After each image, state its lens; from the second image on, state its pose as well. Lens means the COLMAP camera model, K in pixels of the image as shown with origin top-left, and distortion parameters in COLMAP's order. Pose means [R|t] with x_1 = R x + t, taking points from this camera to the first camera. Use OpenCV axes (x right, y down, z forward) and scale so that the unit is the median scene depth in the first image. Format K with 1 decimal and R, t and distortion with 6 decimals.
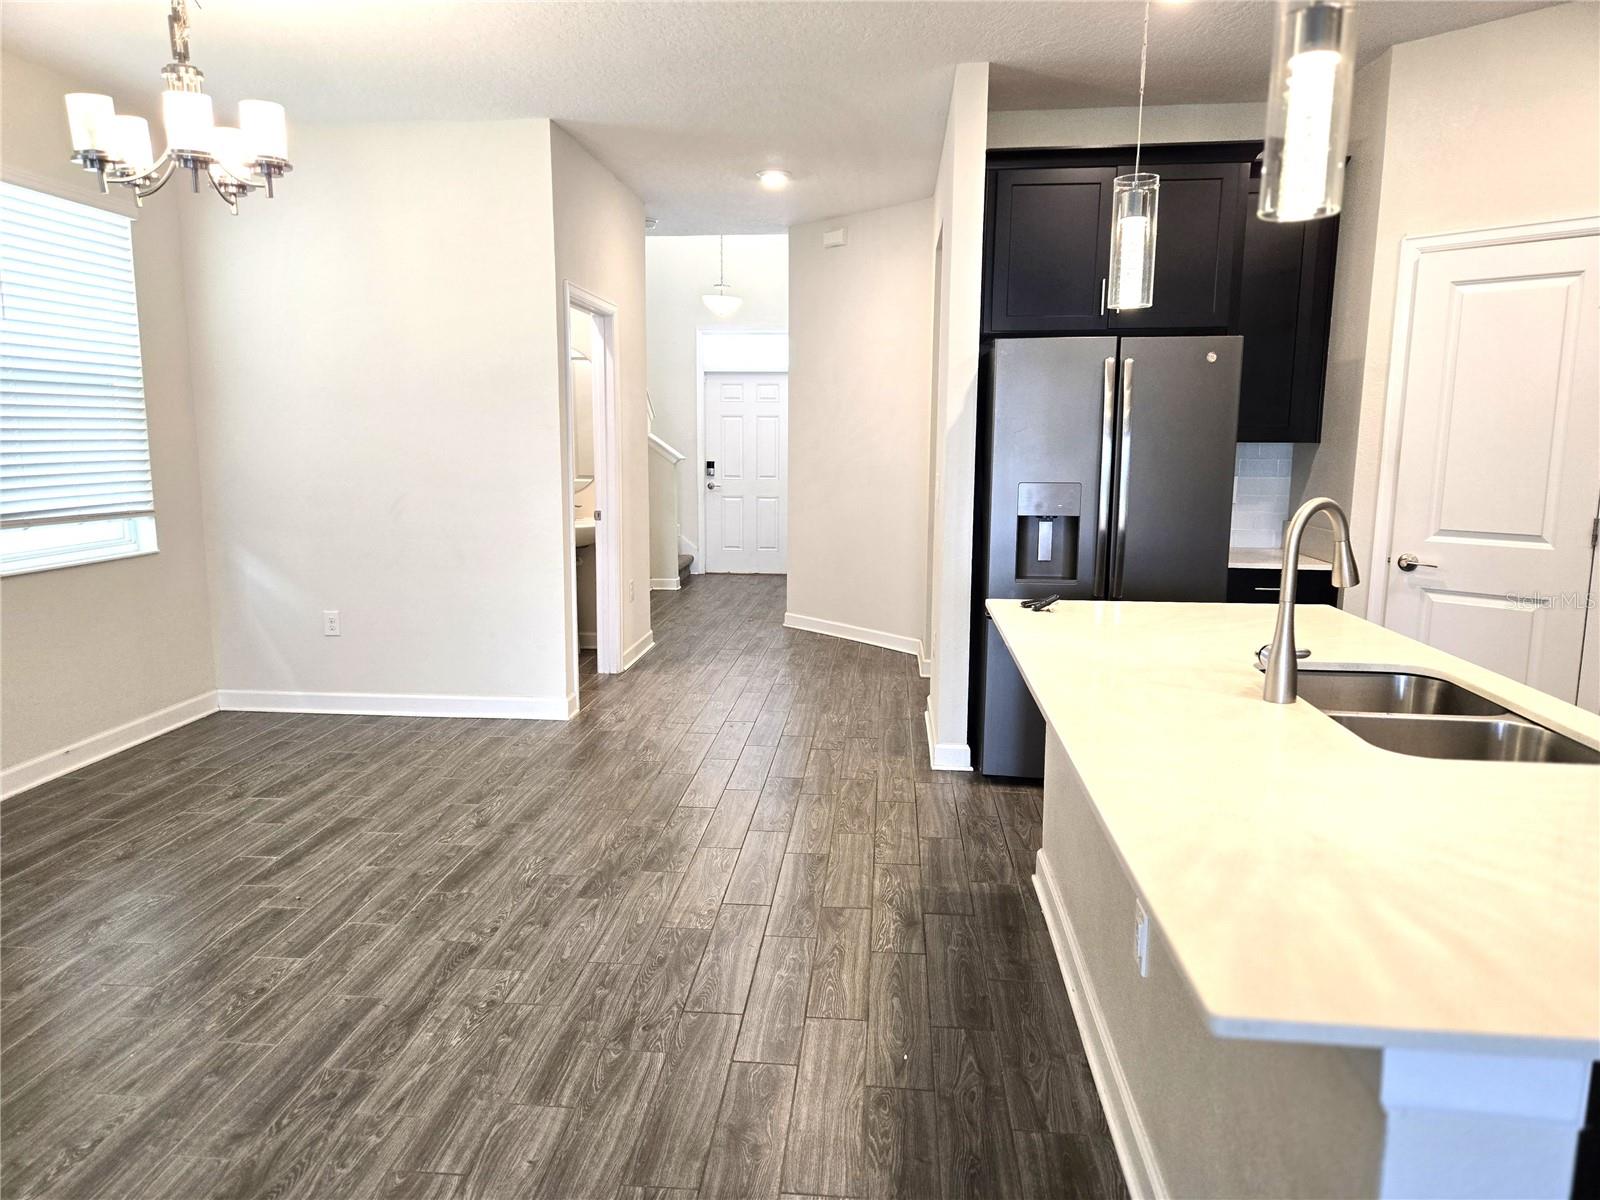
lens RADIAL K [[1067.7, 0, 784.0], [0, 1067.7, 605.1], [0, 0, 1]] dist [0.100974, -0.094579]
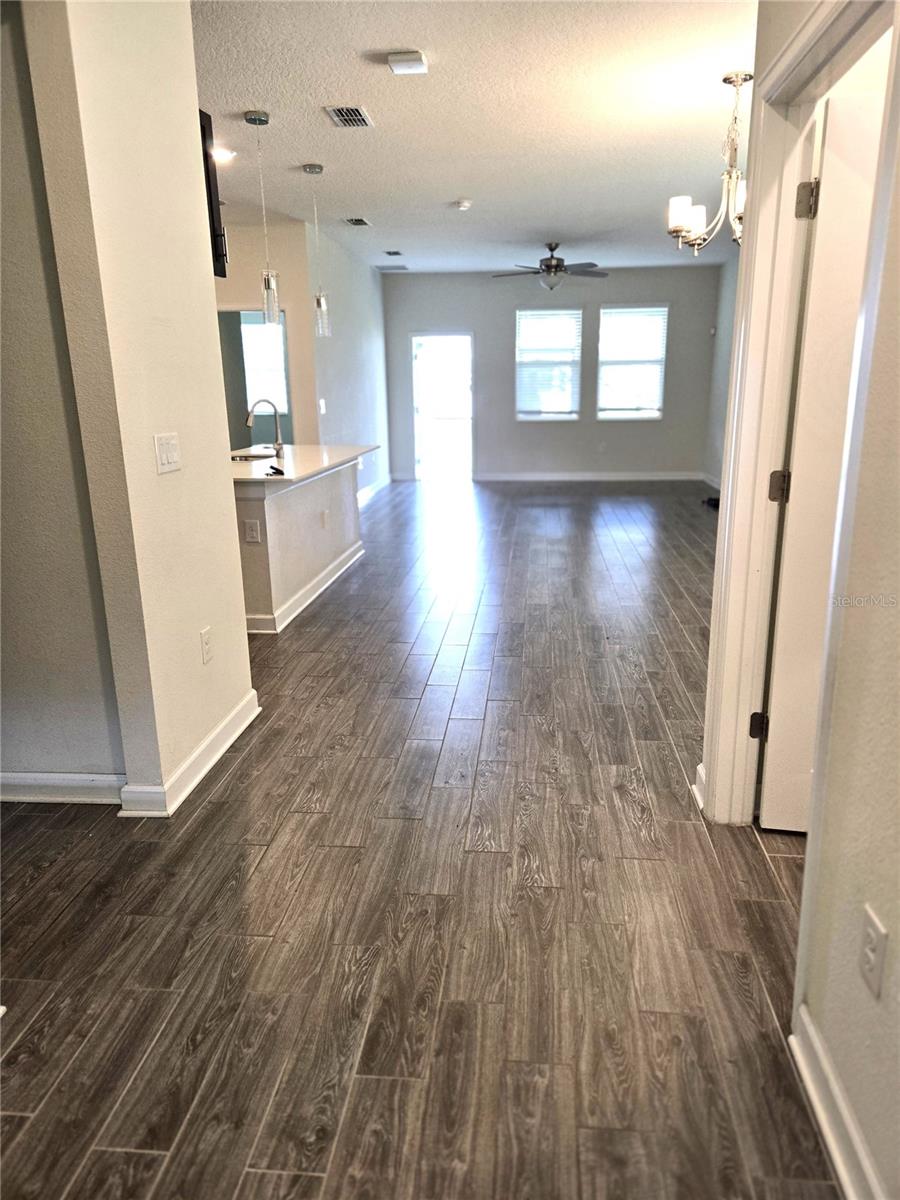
lens RADIAL K [[800.8, 0, 454.9], [0, 800.8, 598.3], [0, 0, 1]] dist [0.100974, -0.094579]
pose [[-0.999974, 0.006774, 0.002477, -0.065159], [0.007194, 0.911802, 0.410566, -0.331589], [0.000523, 0.410573, -0.911827, 2.086938]]
